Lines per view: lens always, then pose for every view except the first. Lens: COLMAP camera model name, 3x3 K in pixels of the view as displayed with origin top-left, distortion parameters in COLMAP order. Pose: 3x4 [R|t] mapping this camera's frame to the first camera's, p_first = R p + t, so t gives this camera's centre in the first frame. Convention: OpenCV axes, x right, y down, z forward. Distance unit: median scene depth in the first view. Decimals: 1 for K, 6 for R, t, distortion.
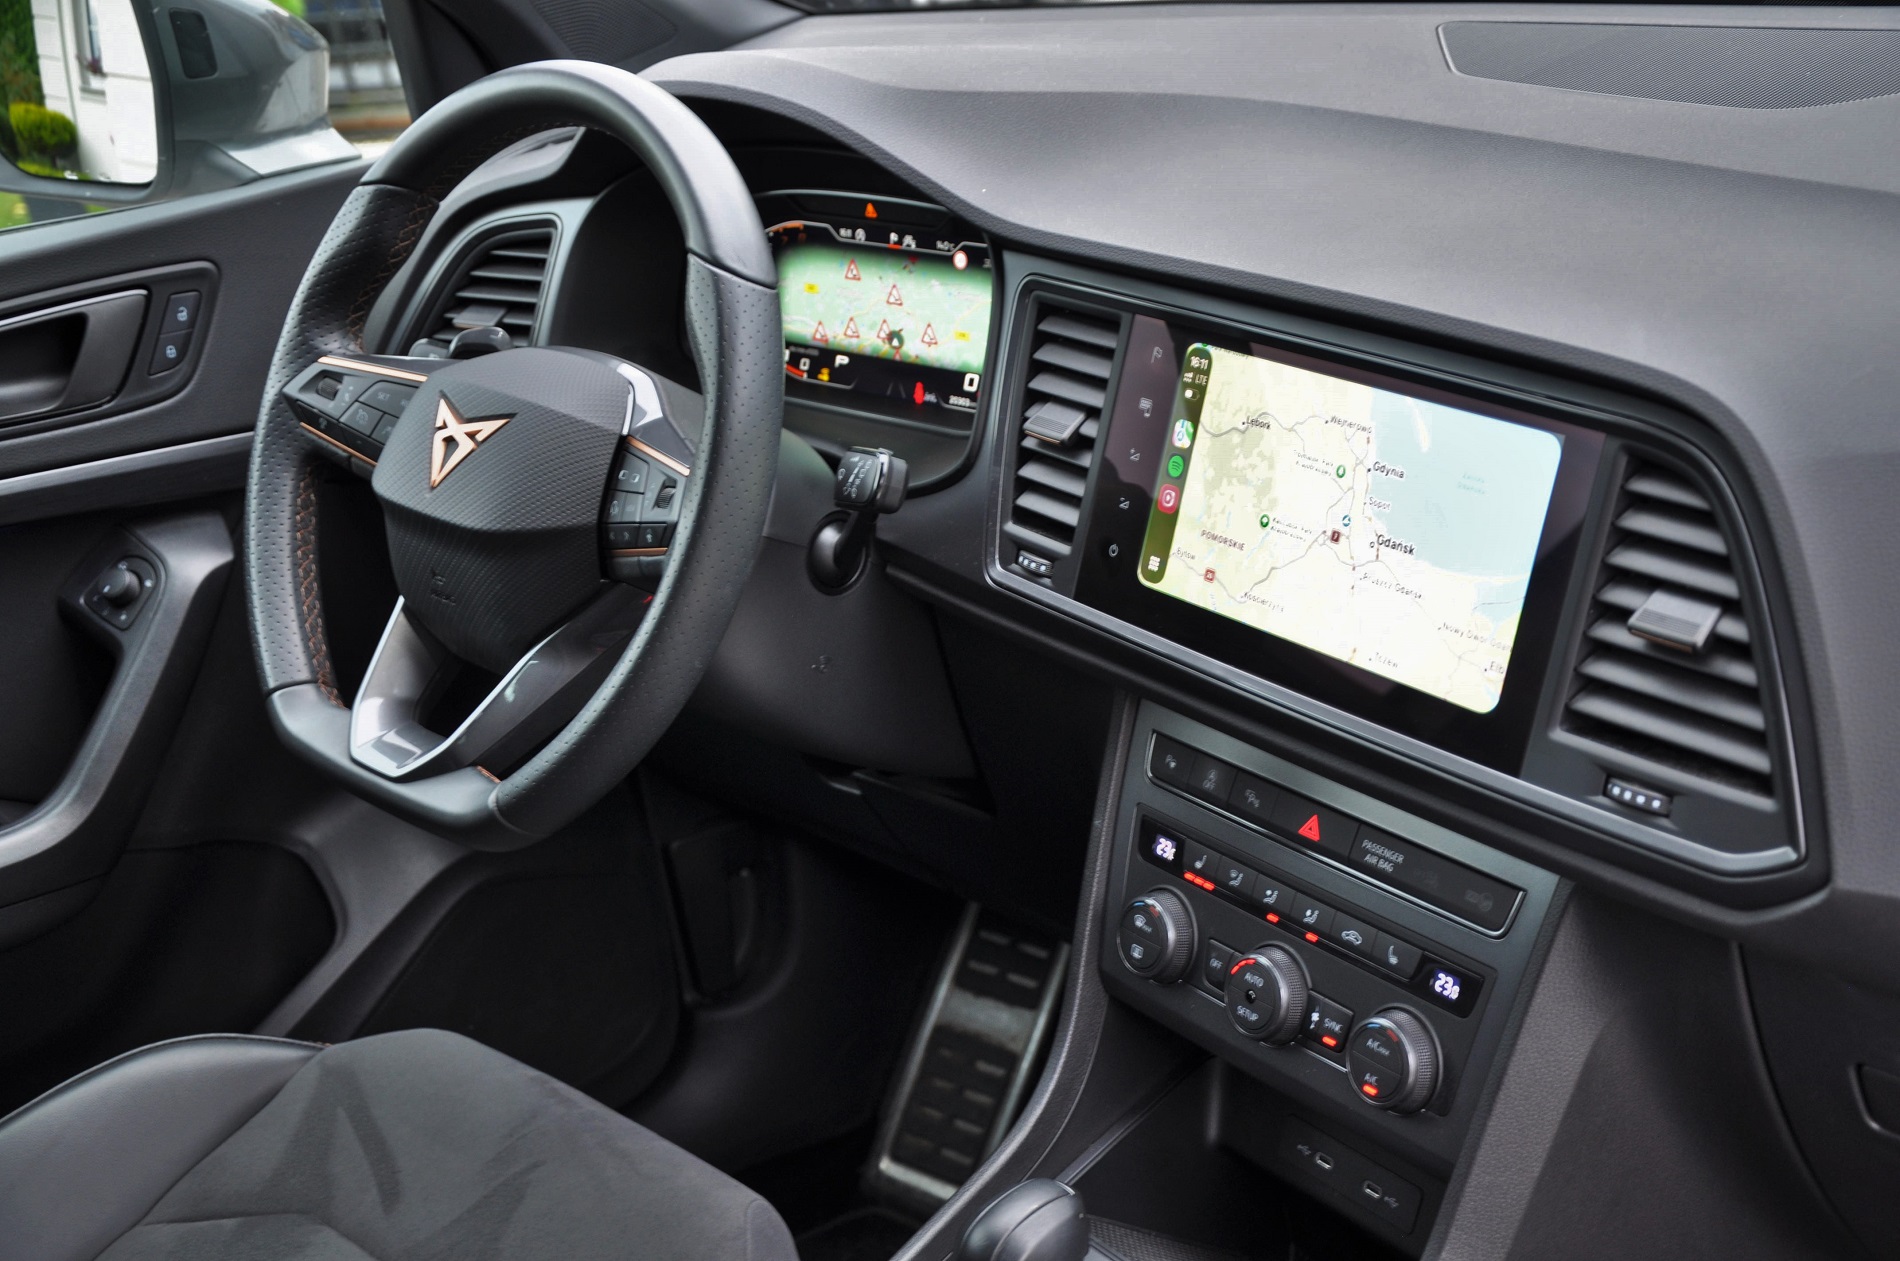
lens RADIAL K [[2655.7, 0, 949.0], [0, 2655.7, 648.5], [0, 0, 1]] dist [0.109446, 0.000000]
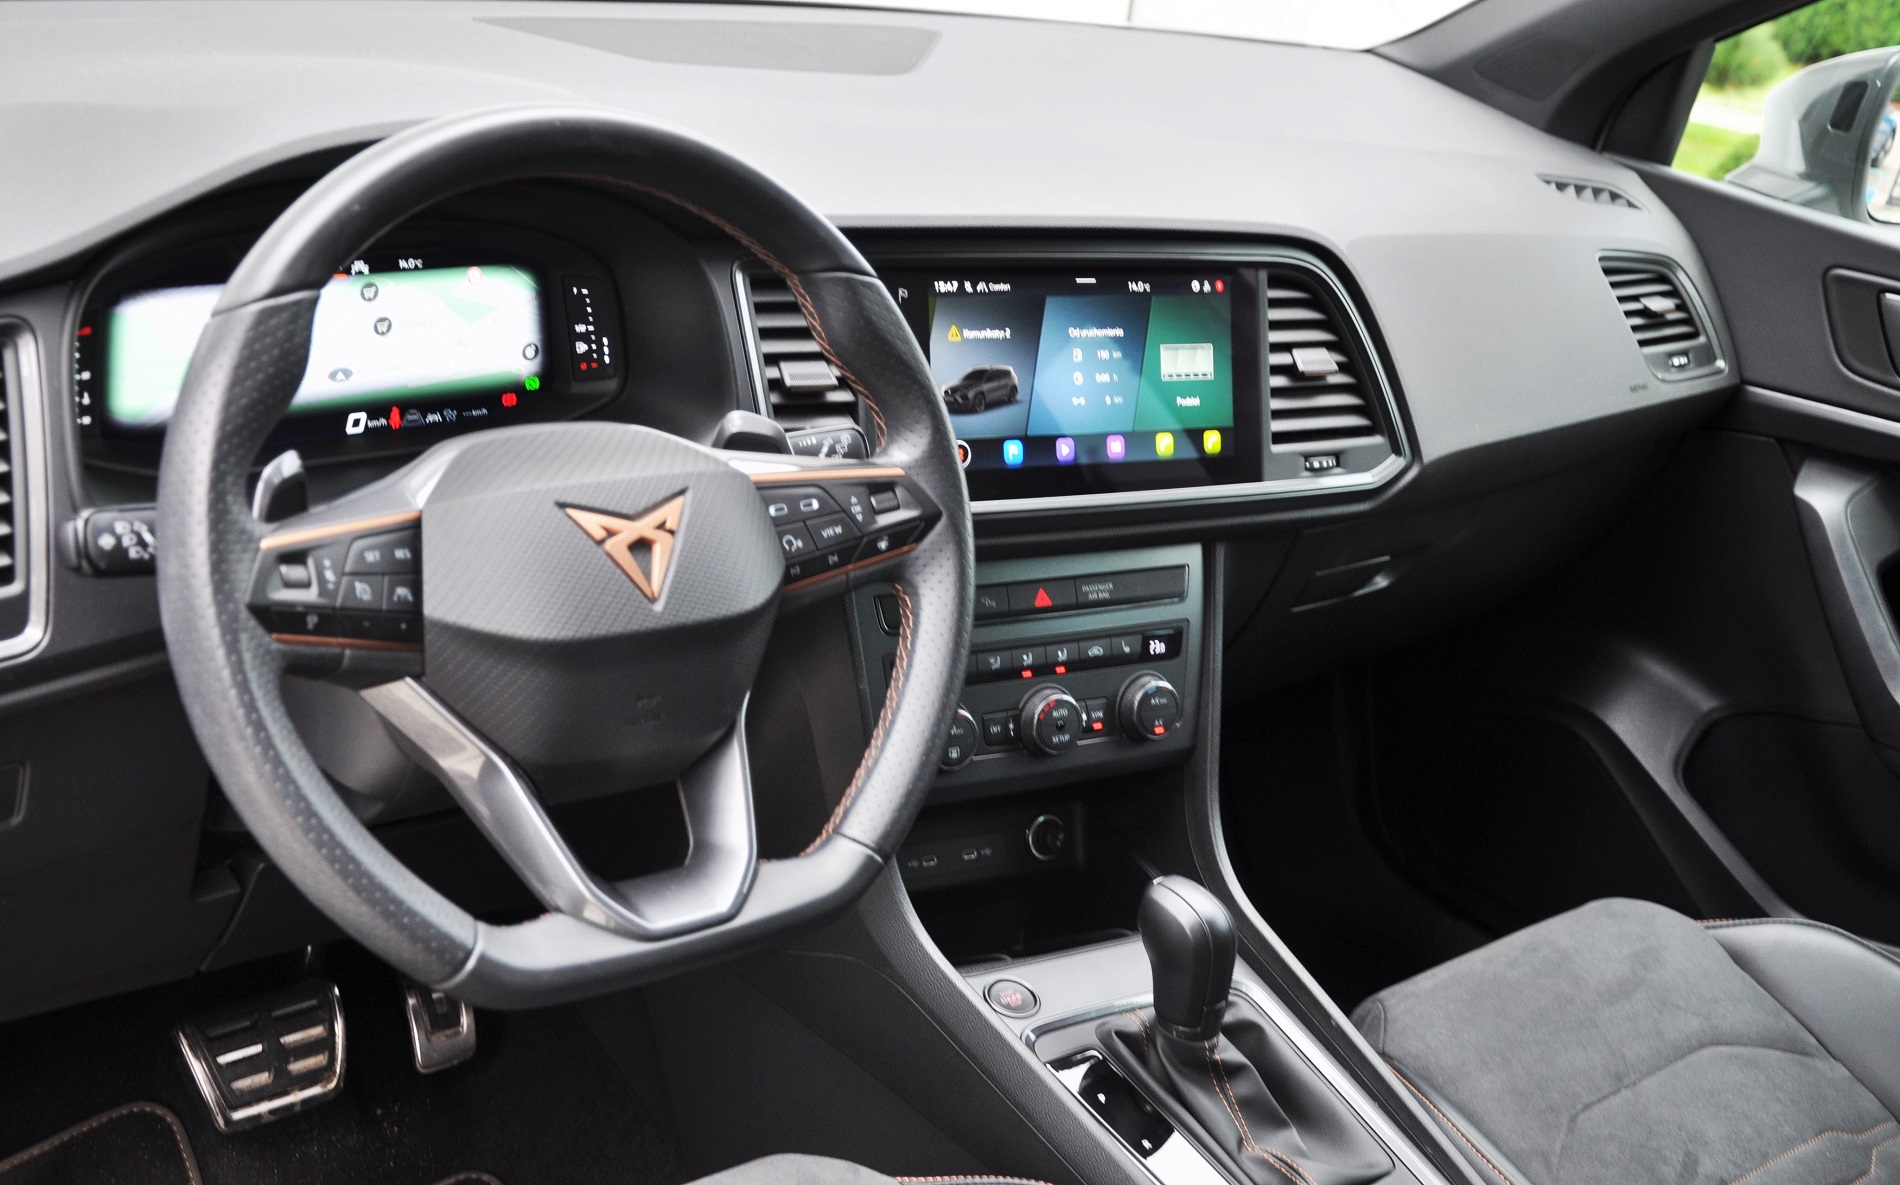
lens RADIAL K [[2173.6, 0, 897.2], [0, 2173.6, 561.6], [0, 0, 1]] dist [0.019782, 0.000000]
pose [[0.074544, -0.278945, 0.957409, -0.890799], [0.226490, 0.939726, 0.256159, -0.242775], [-0.971157, 0.197749, 0.133229, 0.845356]]
